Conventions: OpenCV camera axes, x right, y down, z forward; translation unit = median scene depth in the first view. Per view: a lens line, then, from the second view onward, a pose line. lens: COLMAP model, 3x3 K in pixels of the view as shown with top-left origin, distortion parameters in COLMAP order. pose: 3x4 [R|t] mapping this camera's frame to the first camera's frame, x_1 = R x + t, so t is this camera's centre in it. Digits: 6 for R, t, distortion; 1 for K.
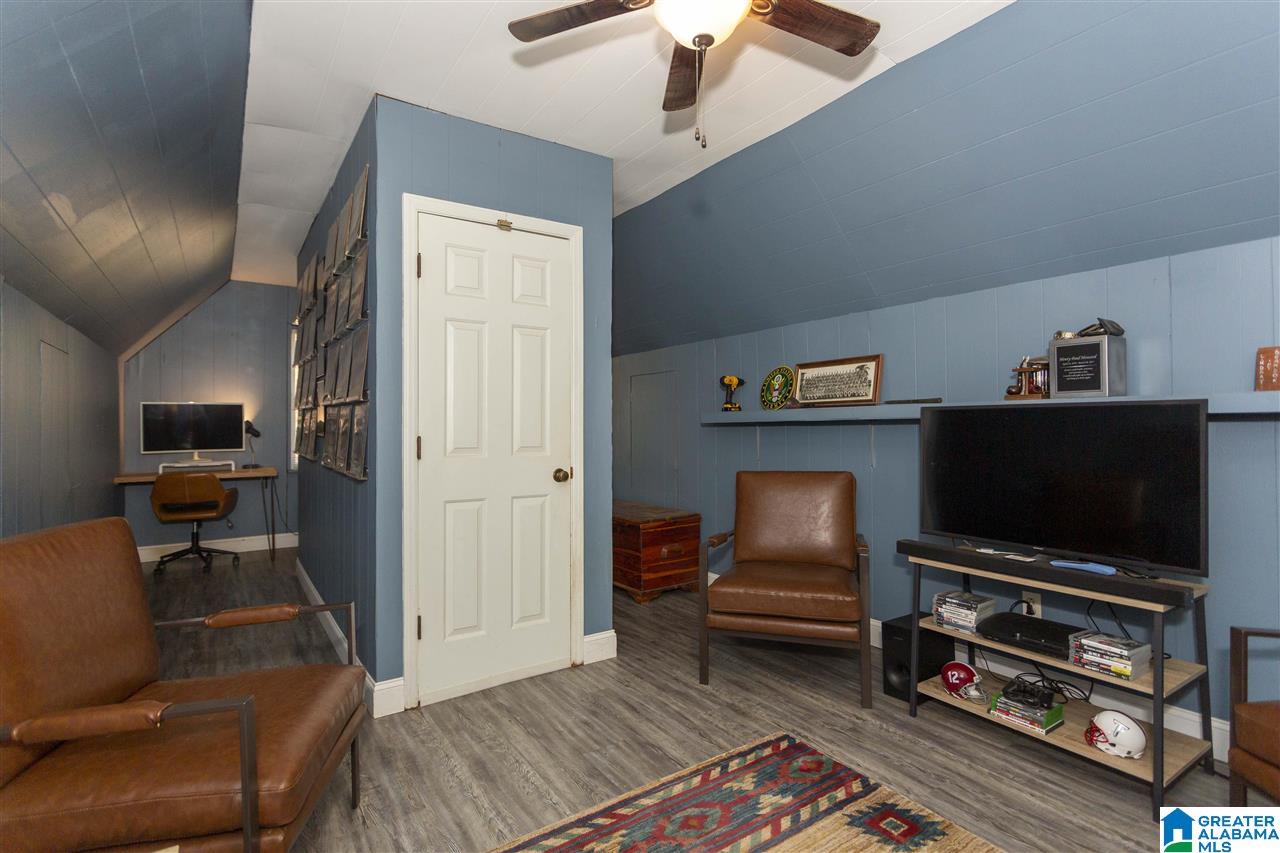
lens RADIAL K [[606.7, 0, 646.9], [0, 606.7, 429.2], [0, 0, 1]] dist [-0.000239, 0.000294]
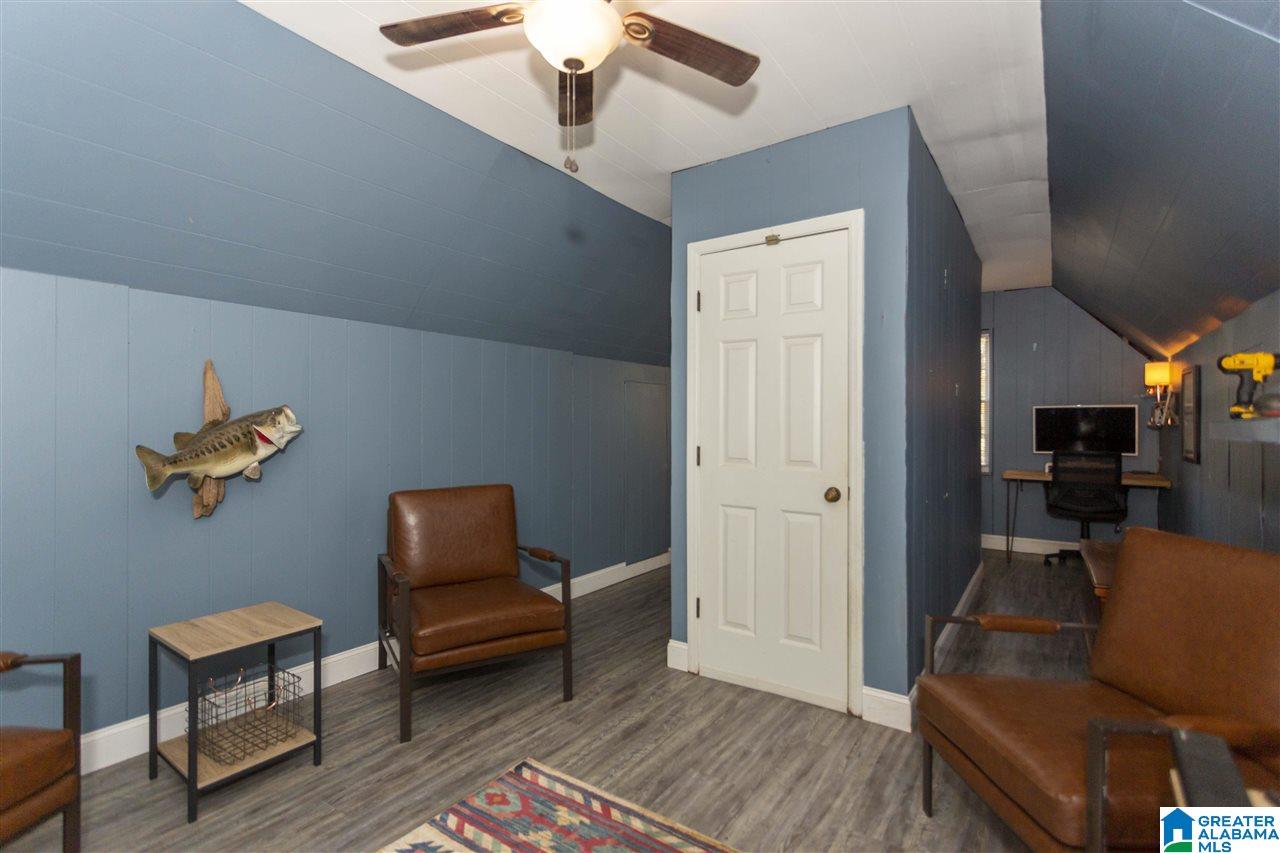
lens RADIAL K [[606.7, 0, 650.4], [0, 606.7, 421.0], [0, 0, 1]] dist [-0.000239, 0.000294]
pose [[0.364022, 0.005763, -0.931372, 0.744735], [-0.007793, 0.999965, 0.003141, -0.041929], [0.931358, 0.006115, 0.364054, 0.520291]]
